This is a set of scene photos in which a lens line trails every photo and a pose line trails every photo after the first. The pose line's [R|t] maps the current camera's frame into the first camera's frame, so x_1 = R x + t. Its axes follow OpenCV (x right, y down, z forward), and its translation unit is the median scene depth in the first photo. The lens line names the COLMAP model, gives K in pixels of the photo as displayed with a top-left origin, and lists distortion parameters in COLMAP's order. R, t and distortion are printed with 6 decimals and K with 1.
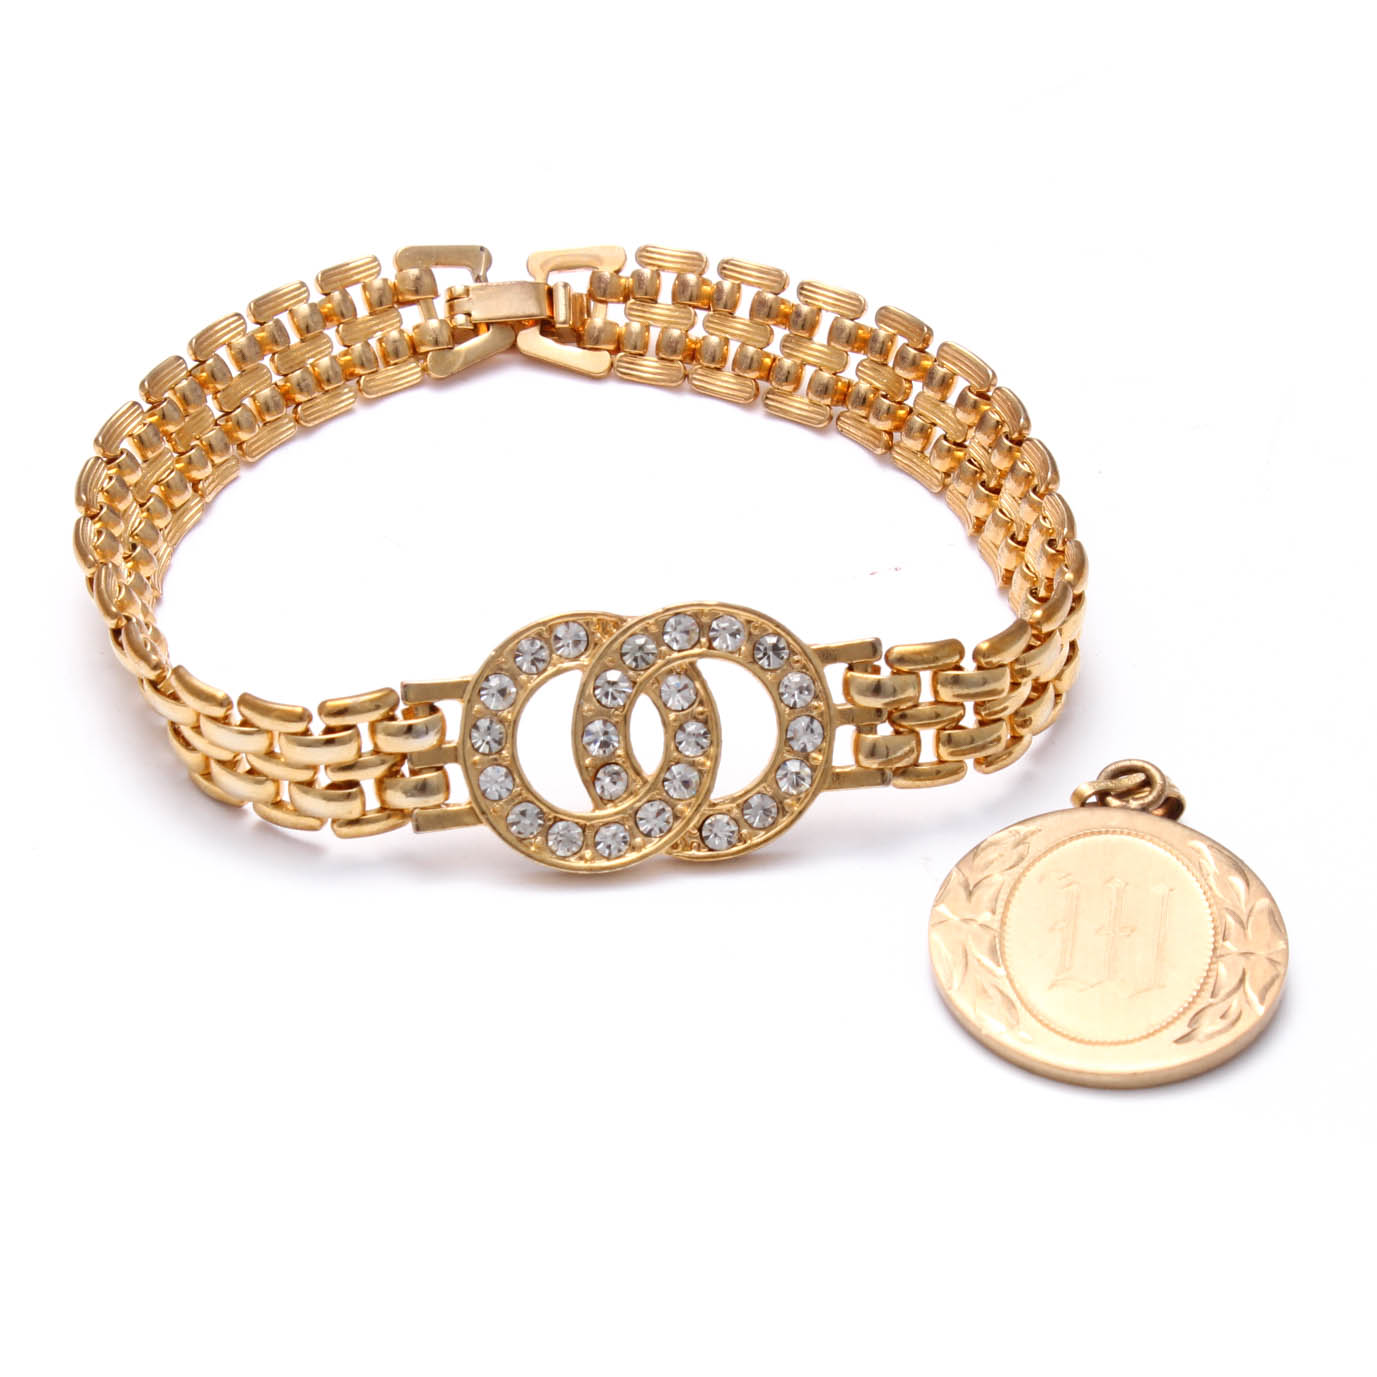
lens RADIAL K [[2569.6, 0, 688.5], [0, 2569.6, 688.5], [0, 0, 1]] dist [0.139466, 0.133733]
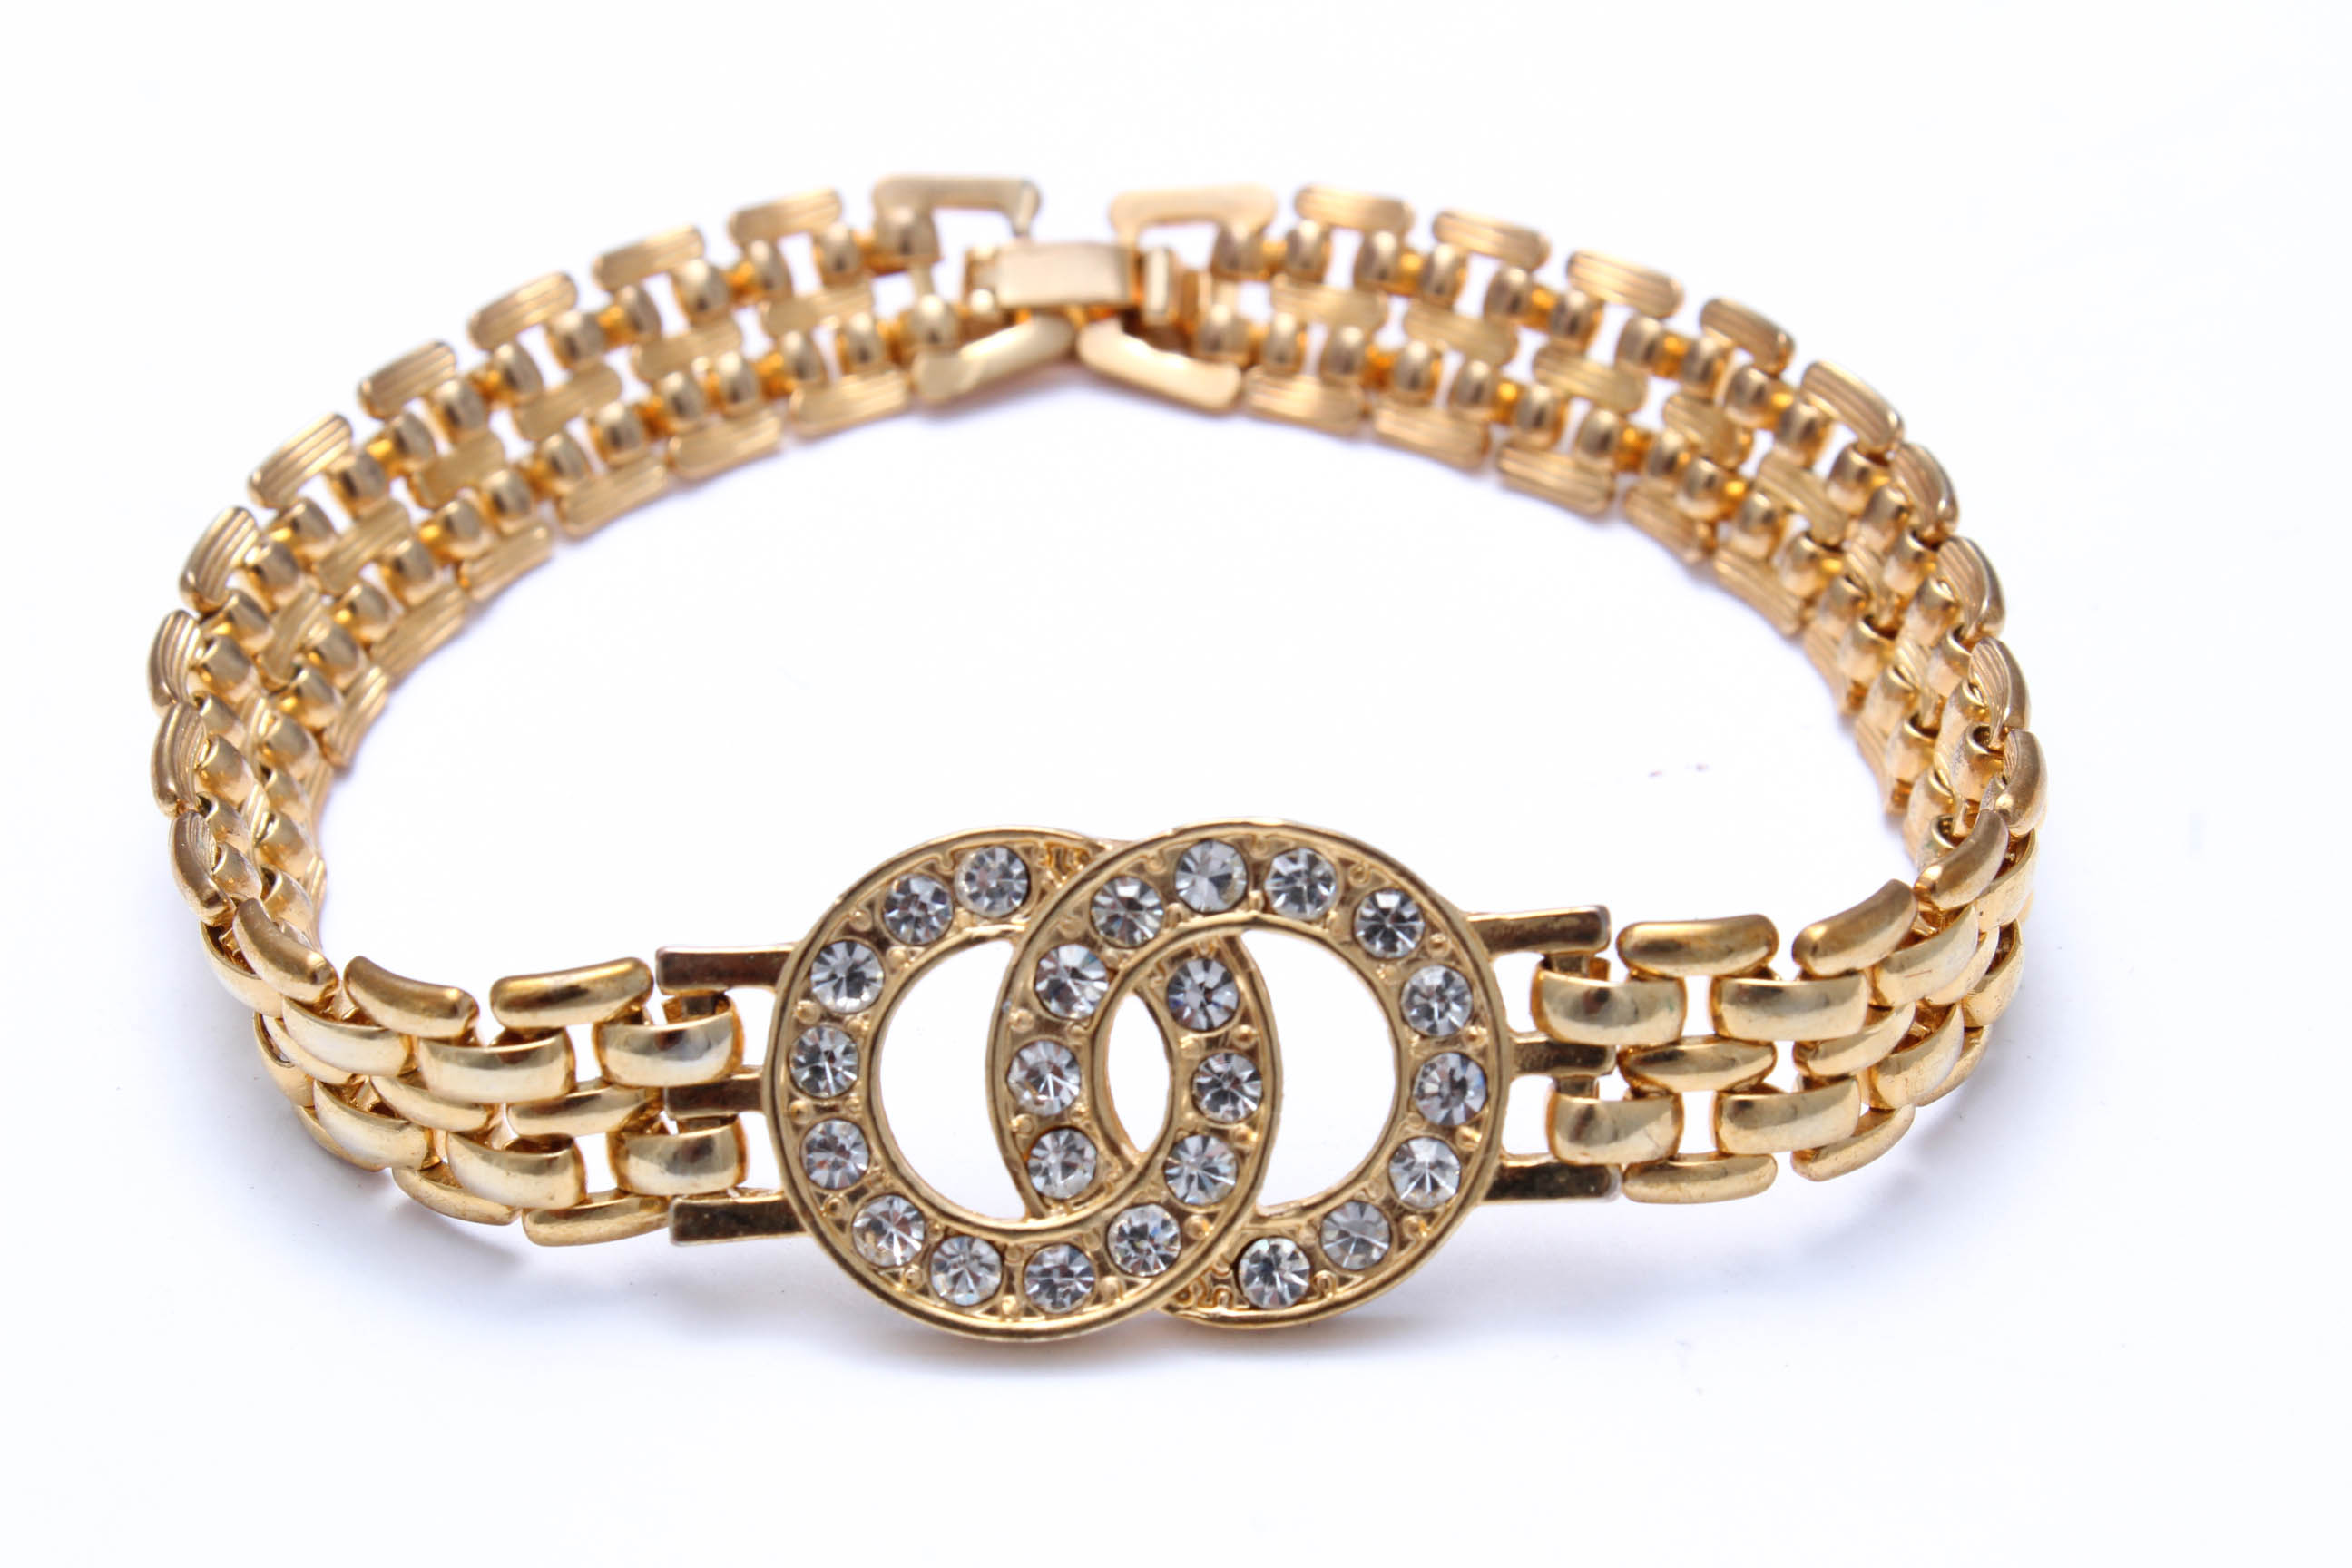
lens RADIAL K [[3721.2, 0, 1175.8], [0, 3721.2, 907.5], [0, 0, 1]] dist [0.040949, 0.029037]
pose [[0.994497, 0.048074, -0.093089, 0.056311], [-0.048309, 0.998832, -0.000277, -0.014678], [0.092967, 0.004772, 0.995658, 0.256716]]
